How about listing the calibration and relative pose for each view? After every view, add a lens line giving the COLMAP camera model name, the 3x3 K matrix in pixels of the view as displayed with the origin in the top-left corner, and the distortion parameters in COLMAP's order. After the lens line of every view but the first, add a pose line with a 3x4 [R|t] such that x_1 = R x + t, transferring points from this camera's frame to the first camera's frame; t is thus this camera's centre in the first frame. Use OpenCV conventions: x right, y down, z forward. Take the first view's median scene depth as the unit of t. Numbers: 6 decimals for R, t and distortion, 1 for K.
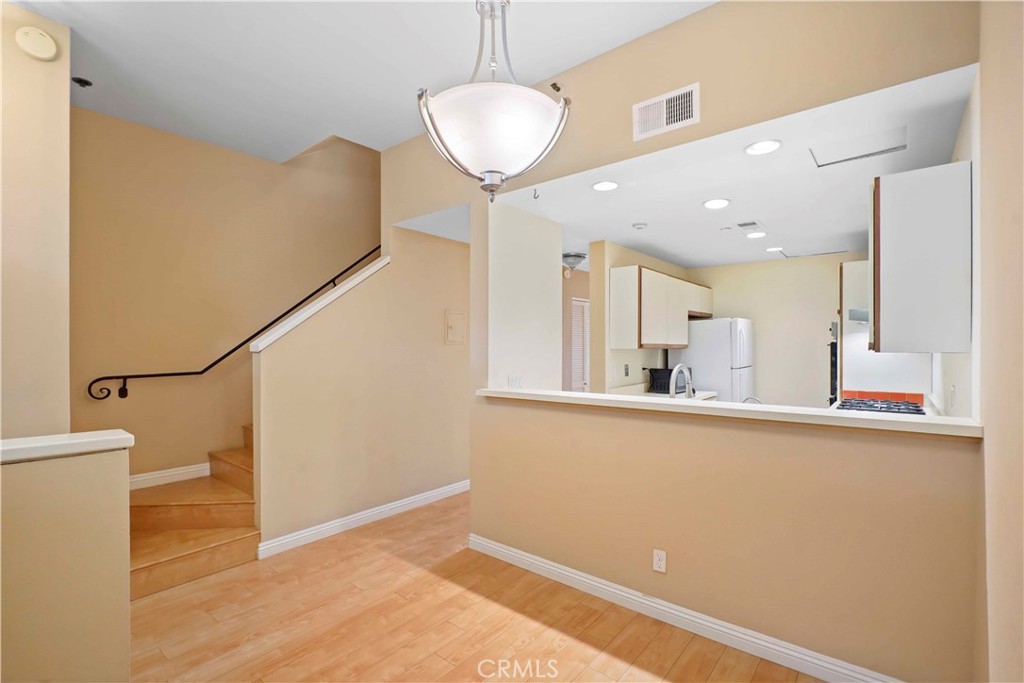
lens RADIAL K [[467.8, 0, 515.0], [0, 467.8, 347.4], [0, 0, 1]] dist [-0.008433, -0.000158]
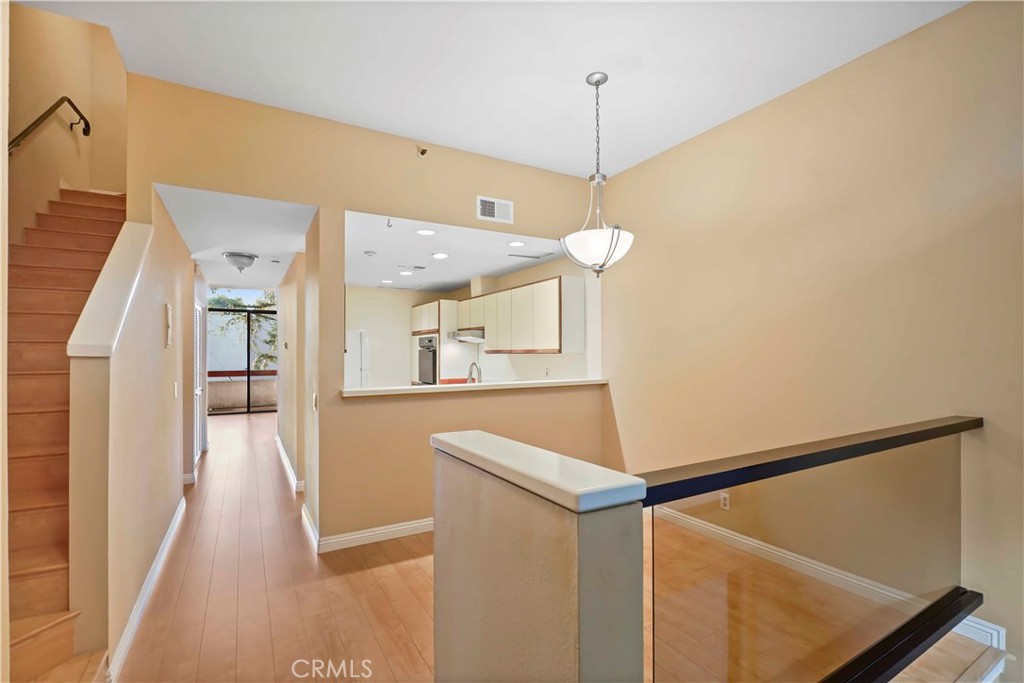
lens RADIAL K [[458.6, 0, 508.3], [0, 458.6, 345.7], [0, 0, 1]] dist [-0.000141, -0.000157]
pose [[0.359645, 0.016471, 0.932944, -1.044320], [0.003450, 0.999814, -0.018982, 0.011091], [-0.933083, 0.010045, 0.359521, 0.330623]]
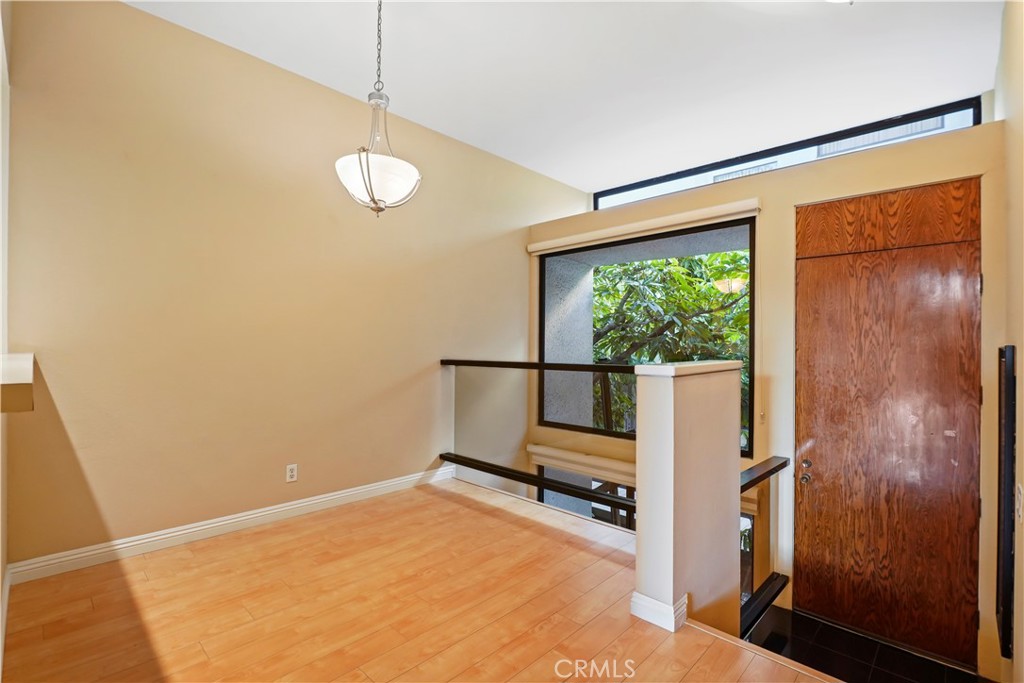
lens RADIAL K [[467.8, 0, 515.0], [0, 467.8, 347.4], [0, 0, 1]] dist [-0.008433, -0.000158]
pose [[-0.995681, -0.006414, 0.092616, -0.361580], [-0.006399, 0.999979, 0.000456, 0.082244], [-0.092617, -0.000138, -0.995702, 1.353266]]
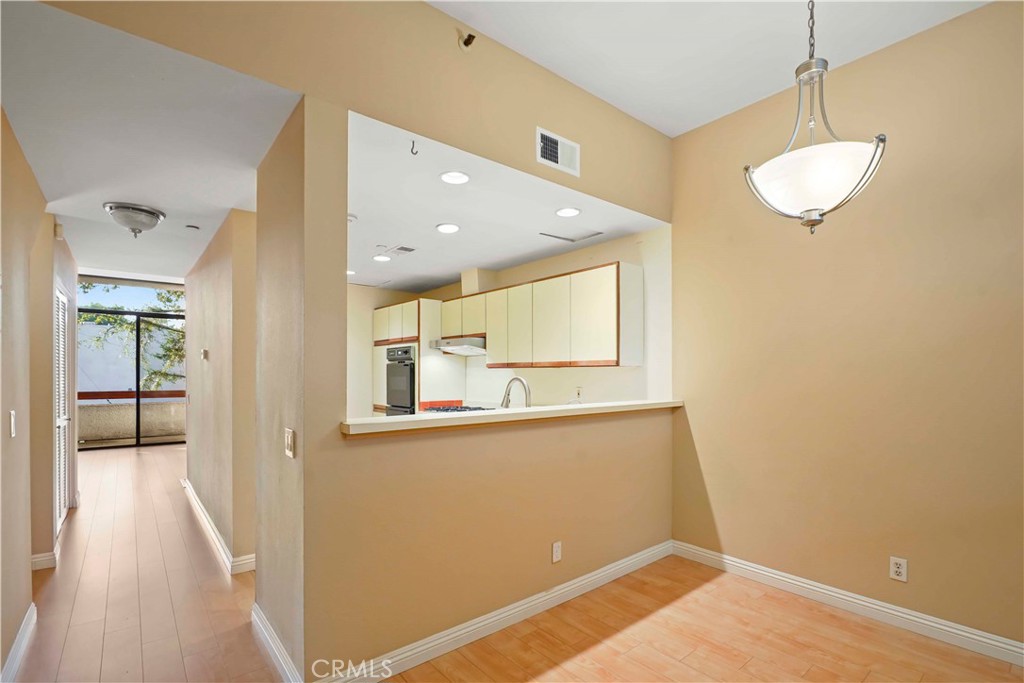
lens RADIAL K [[472.2, 0, 515.4], [0, 472.2, 371.7], [0, 0, 1]] dist [-0.004463, 0.000228]
pose [[0.197214, 0.006386, 0.980340, -0.724534], [-0.000893, 0.999980, -0.006334, 0.031576], [-0.980360, 0.000374, 0.197216, 0.776068]]
